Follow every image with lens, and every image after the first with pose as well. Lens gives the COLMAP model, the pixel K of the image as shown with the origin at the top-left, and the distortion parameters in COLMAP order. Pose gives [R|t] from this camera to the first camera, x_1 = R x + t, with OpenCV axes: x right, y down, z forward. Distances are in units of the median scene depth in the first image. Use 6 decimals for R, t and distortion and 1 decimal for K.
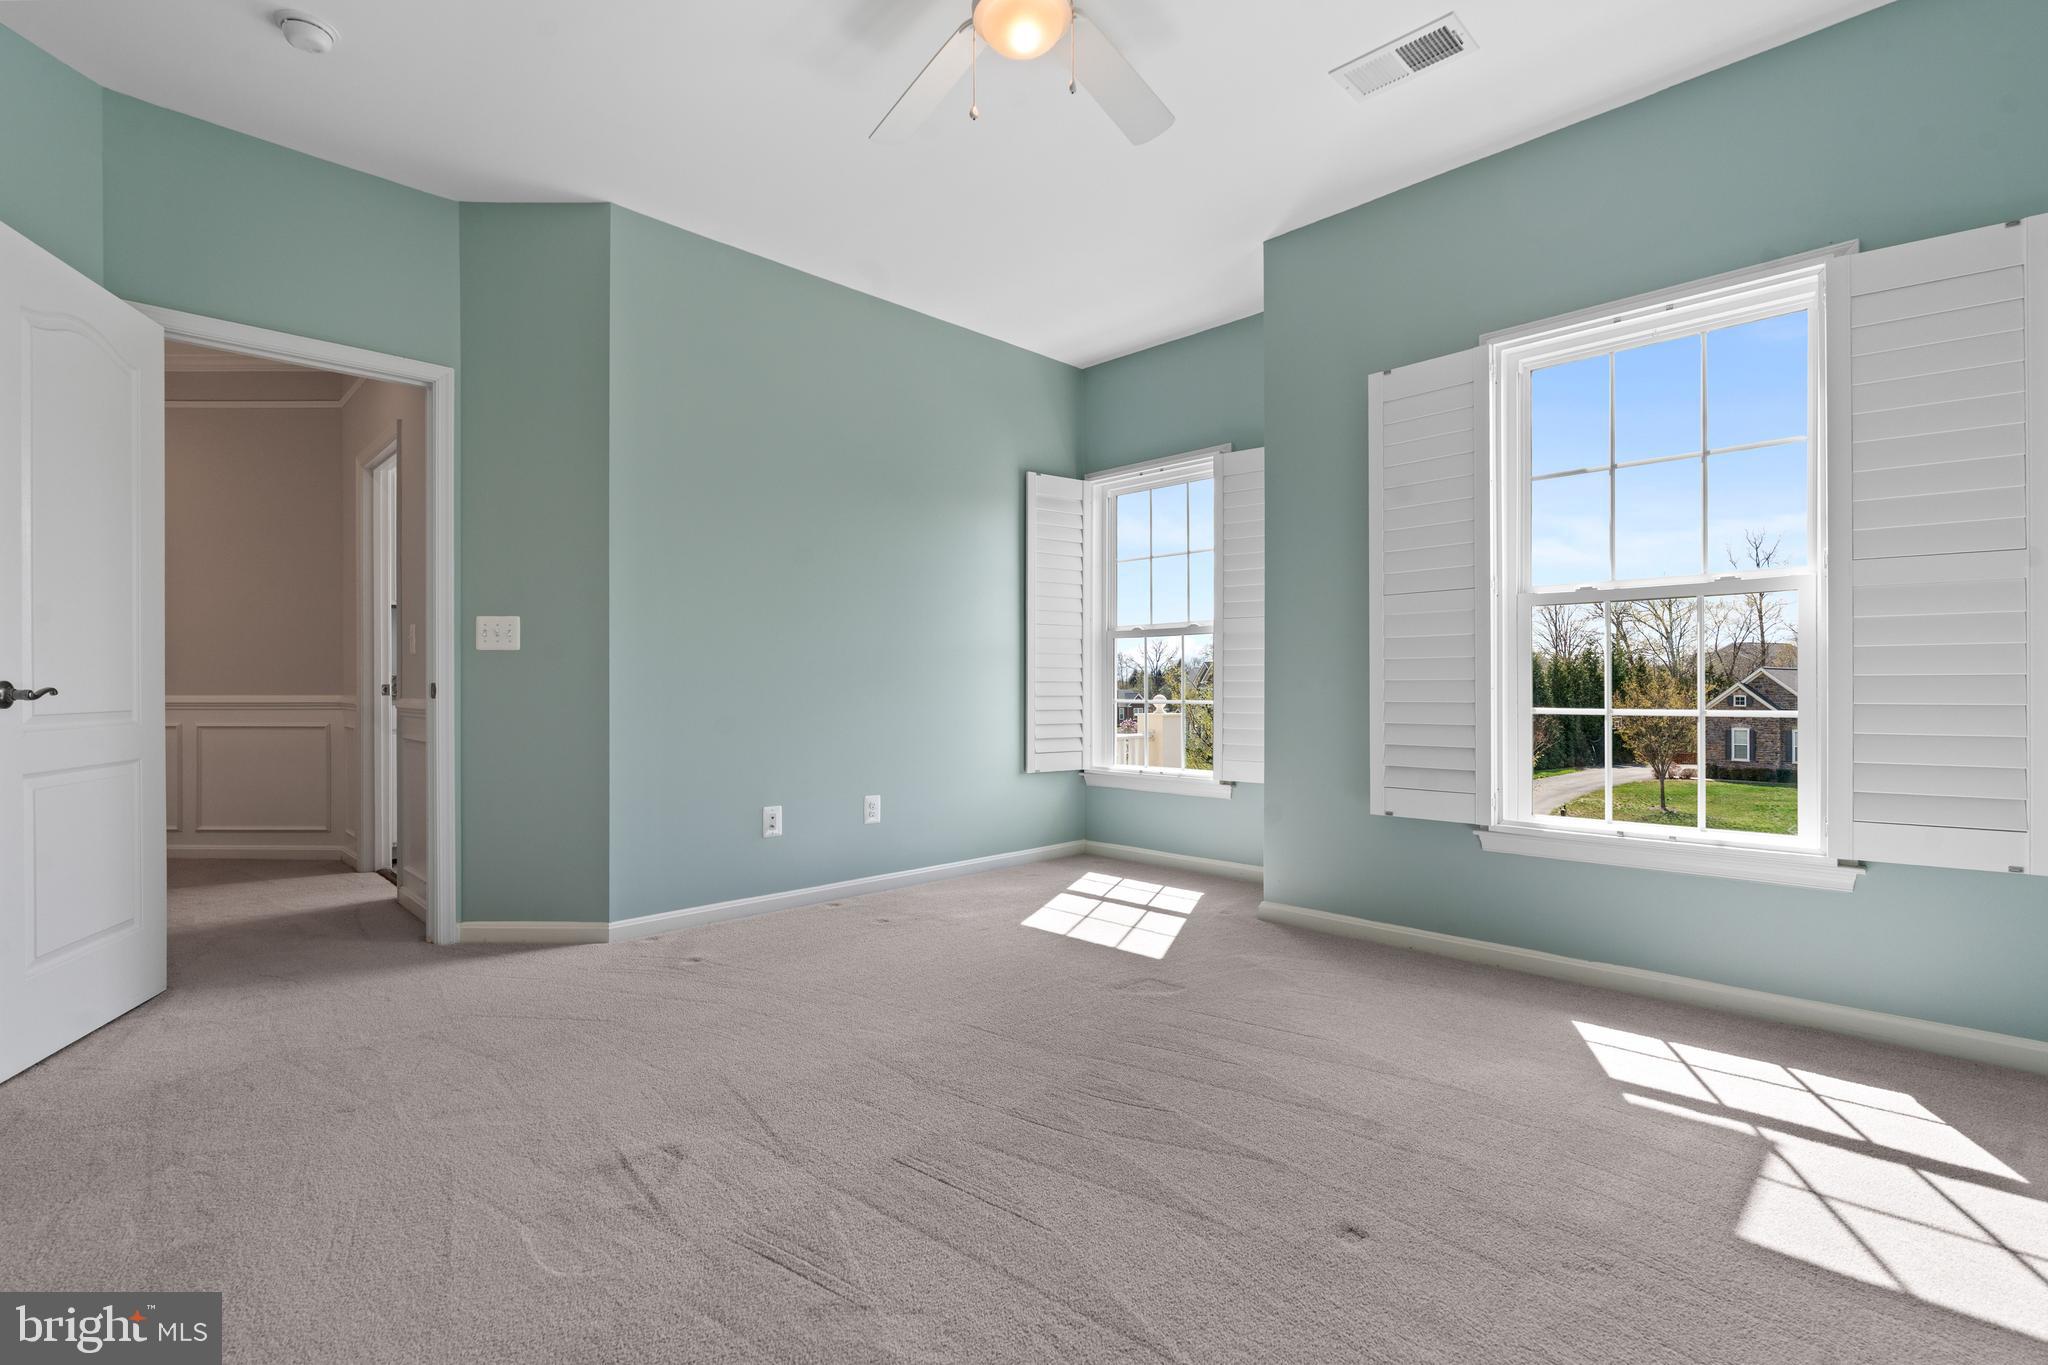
lens RADIAL K [[932.7, 0, 1022.8], [0, 932.7, 681.6], [0, 0, 1]] dist [-0.010077, -0.000054]
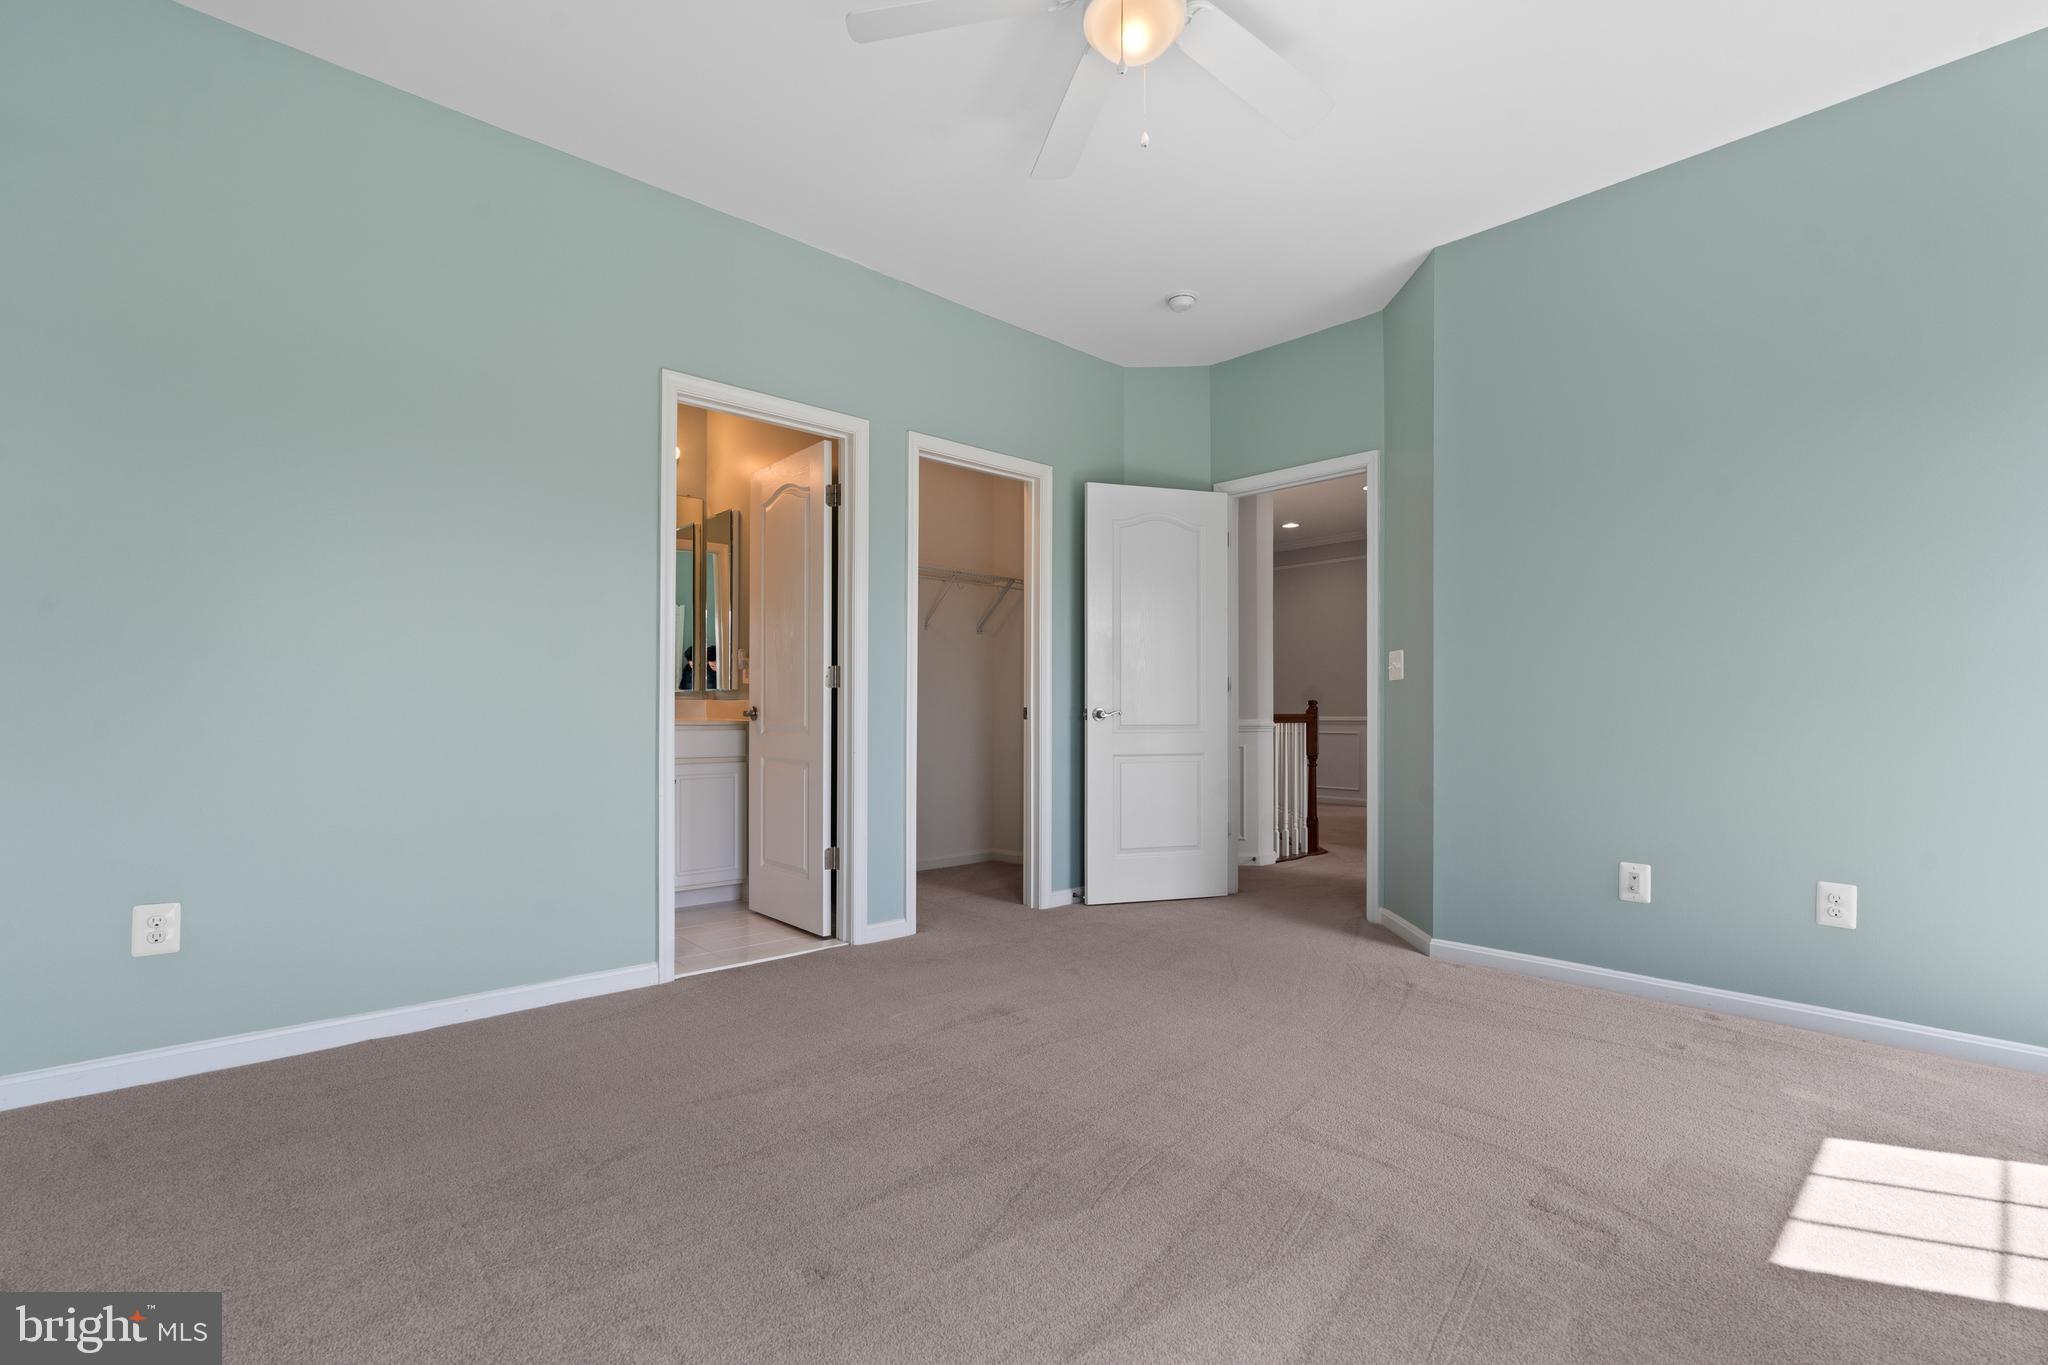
lens RADIAL K [[932.7, 0, 1026.3], [0, 932.7, 696.0], [0, 0, 1]] dist [-0.010077, -0.000054]
pose [[-0.037799, -0.012853, -0.999203, 0.641198], [0.002923, 0.999912, -0.012972, -0.000182], [0.999281, -0.003411, -0.037758, 0.604222]]
